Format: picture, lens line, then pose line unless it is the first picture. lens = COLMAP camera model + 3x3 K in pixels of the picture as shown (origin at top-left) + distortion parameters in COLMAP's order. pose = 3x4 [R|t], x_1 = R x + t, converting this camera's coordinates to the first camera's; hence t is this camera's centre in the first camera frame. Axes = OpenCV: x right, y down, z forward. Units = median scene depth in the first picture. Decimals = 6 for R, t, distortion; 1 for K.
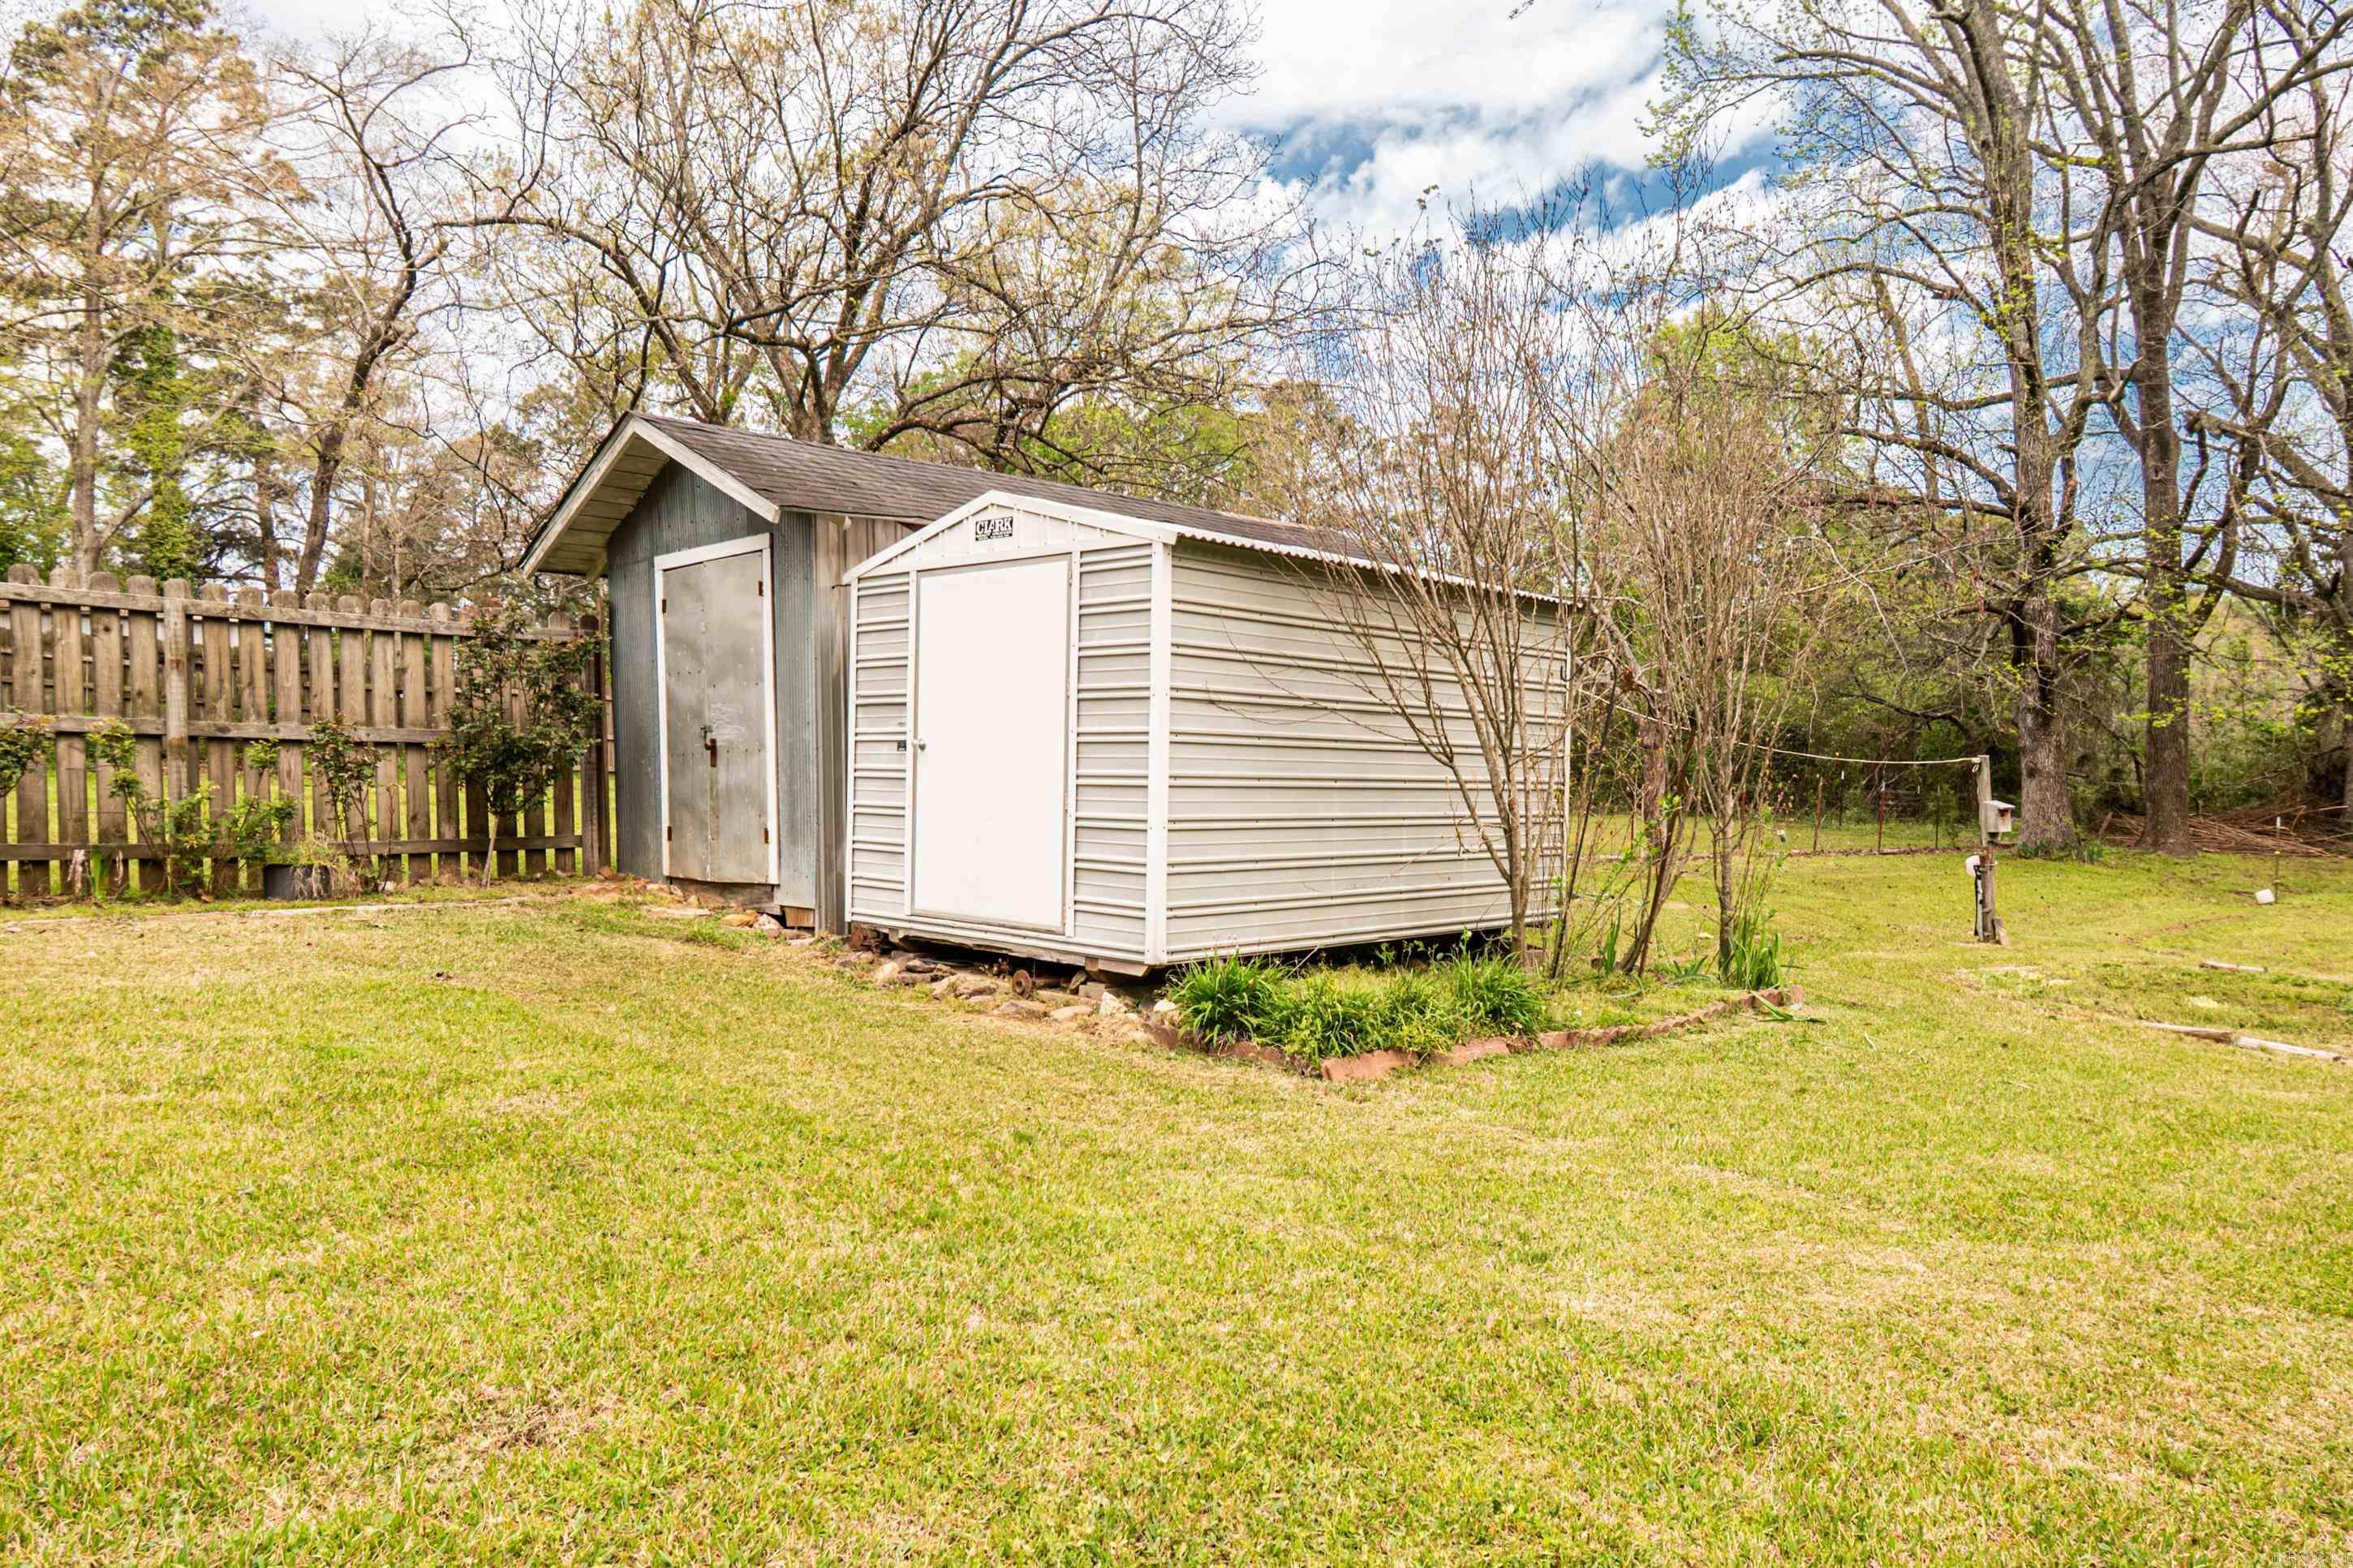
lens RADIAL K [[1512.2, 0, 1177.8], [0, 1512.2, 789.1], [0, 0, 1]] dist [-0.034027, -0.001766]
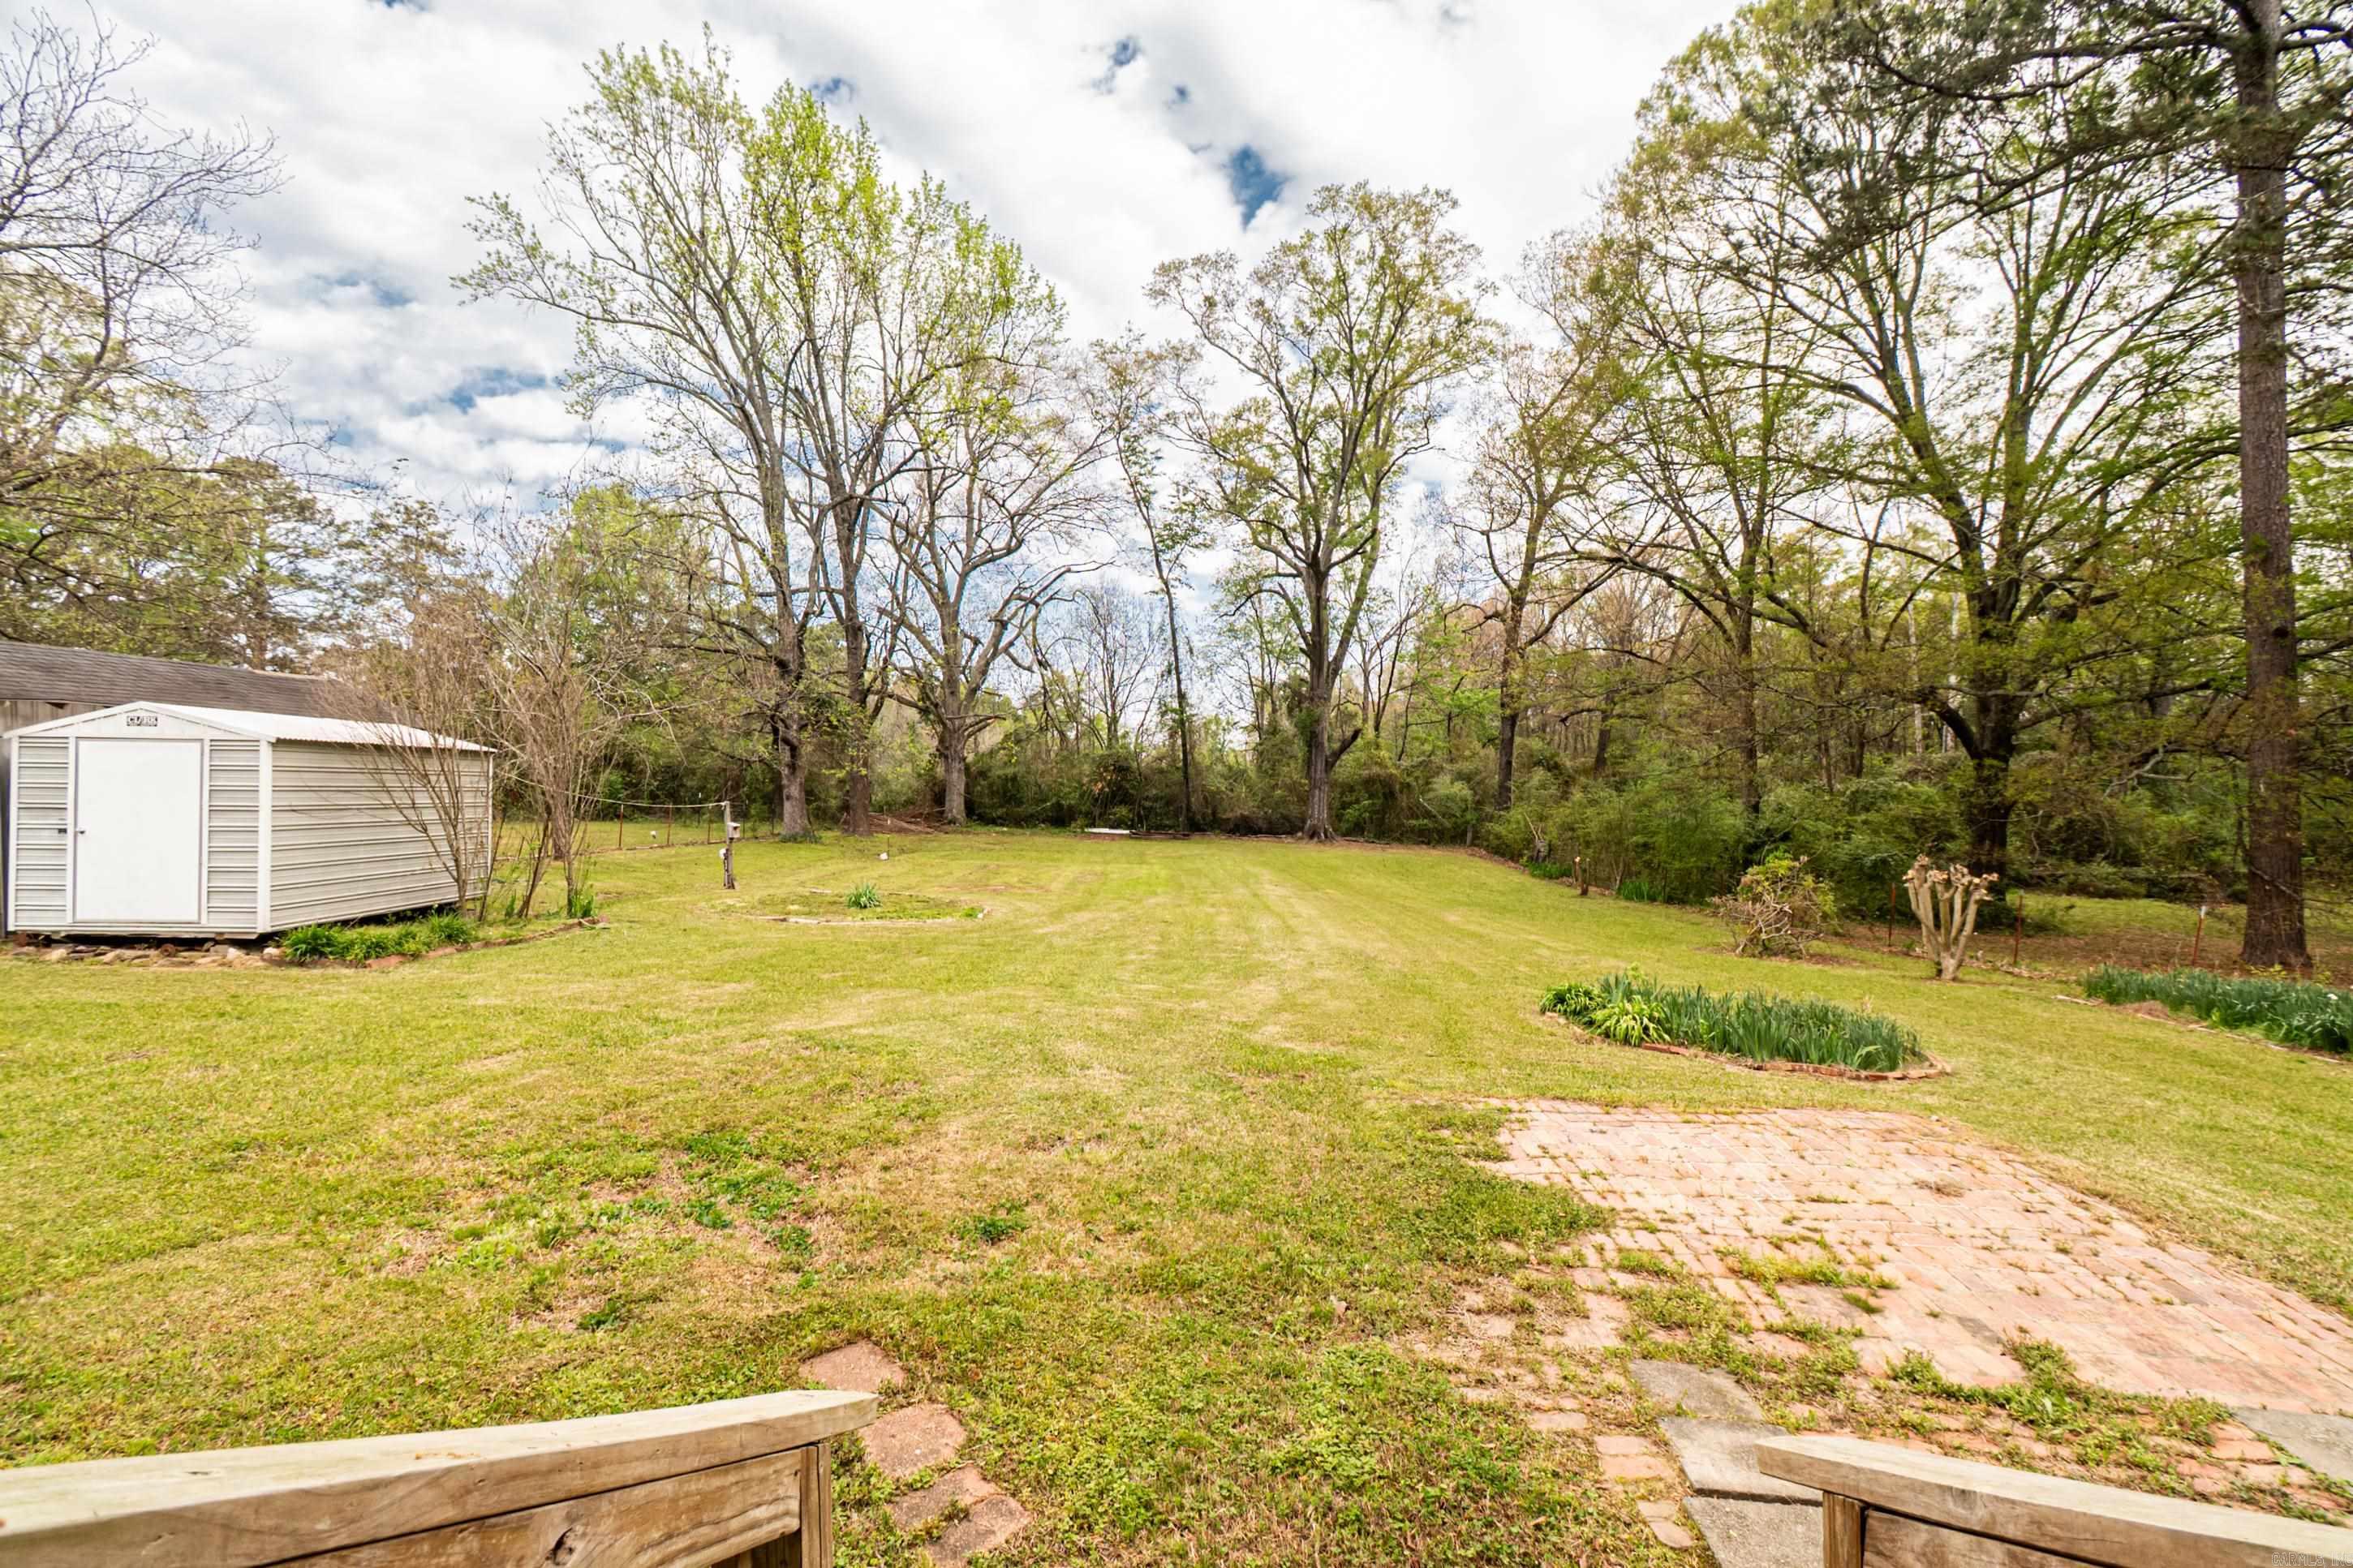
lens RADIAL K [[1052.7, 0, 1180.0], [0, 1052.7, 794.7], [0, 0, 1]] dist [0.000867, -0.001341]
pose [[0.690547, -0.014582, 0.723140, -0.184468], [0.008603, 0.999892, 0.011947, -0.083760], [-0.723236, -0.002028, 0.690598, -0.939992]]
